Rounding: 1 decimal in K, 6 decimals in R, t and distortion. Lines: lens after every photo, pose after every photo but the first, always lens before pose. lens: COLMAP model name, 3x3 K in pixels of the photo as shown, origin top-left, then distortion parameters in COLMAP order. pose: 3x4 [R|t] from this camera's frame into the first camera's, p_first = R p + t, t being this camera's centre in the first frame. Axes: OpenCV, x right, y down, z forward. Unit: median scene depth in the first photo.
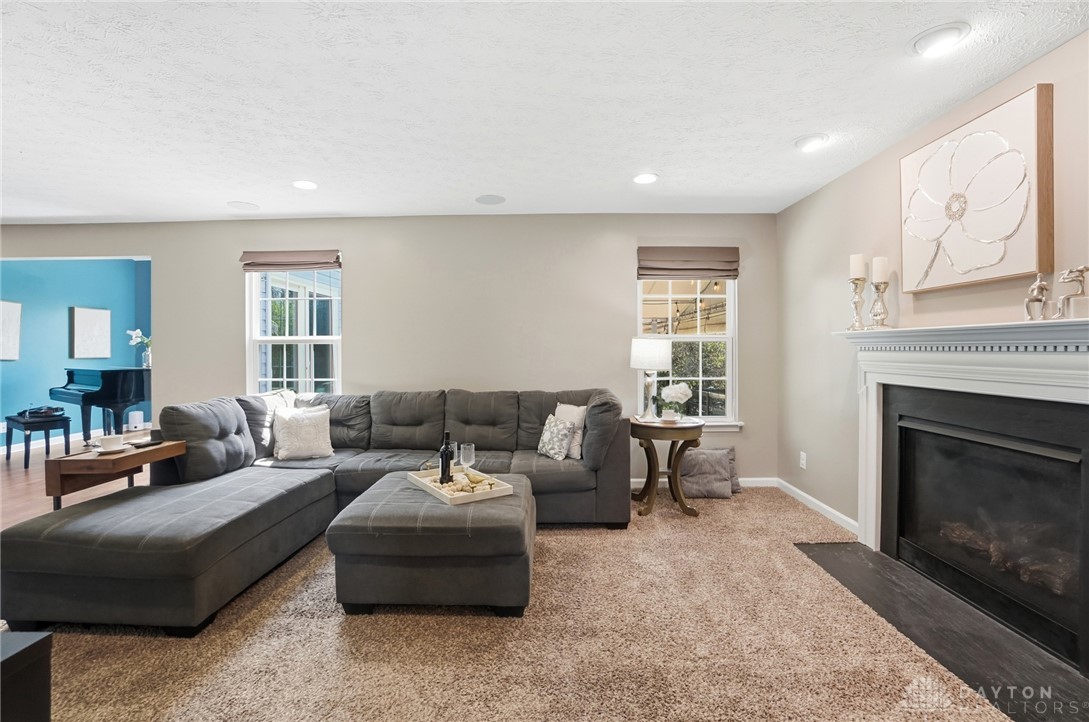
lens RADIAL K [[482.9, 0, 542.2], [0, 482.9, 352.4], [0, 0, 1]] dist [-0.042357, 0.012460]
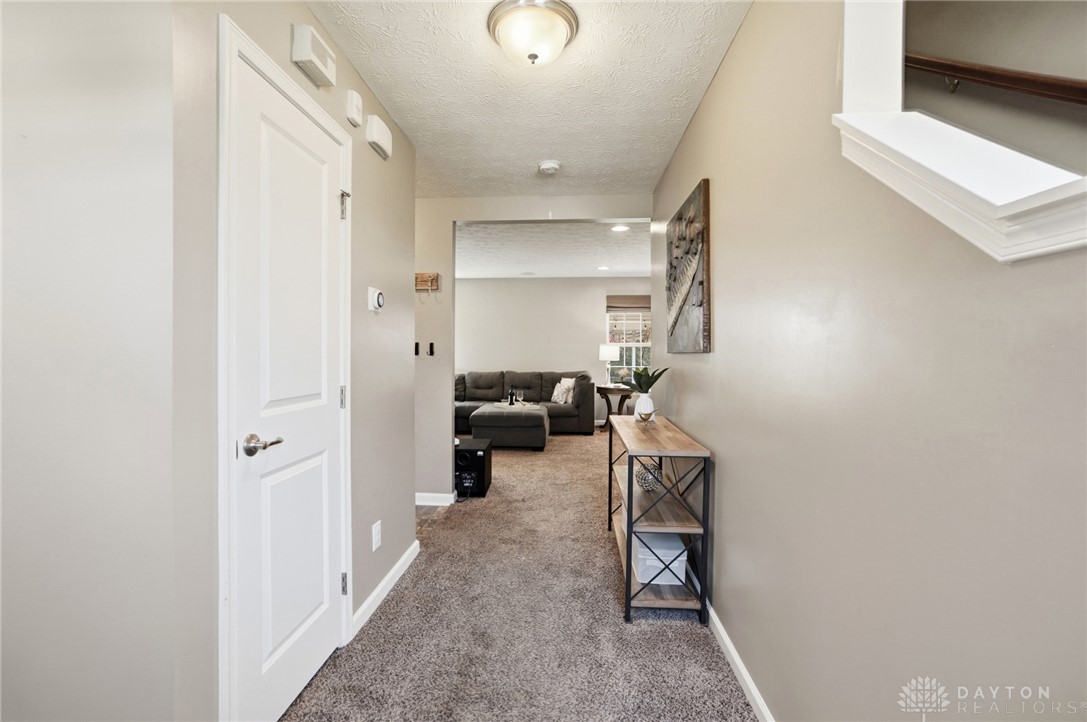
lens RADIAL K [[482.0, 0, 543.1], [0, 482.0, 357.7], [0, 0, 1]] dist [-0.042357, 0.012460]
pose [[0.998817, 0.005471, -0.048313, 0.050278], [-0.005242, 0.999974, 0.004865, 0.015039], [0.048338, -0.004606, 0.998820, -0.966217]]
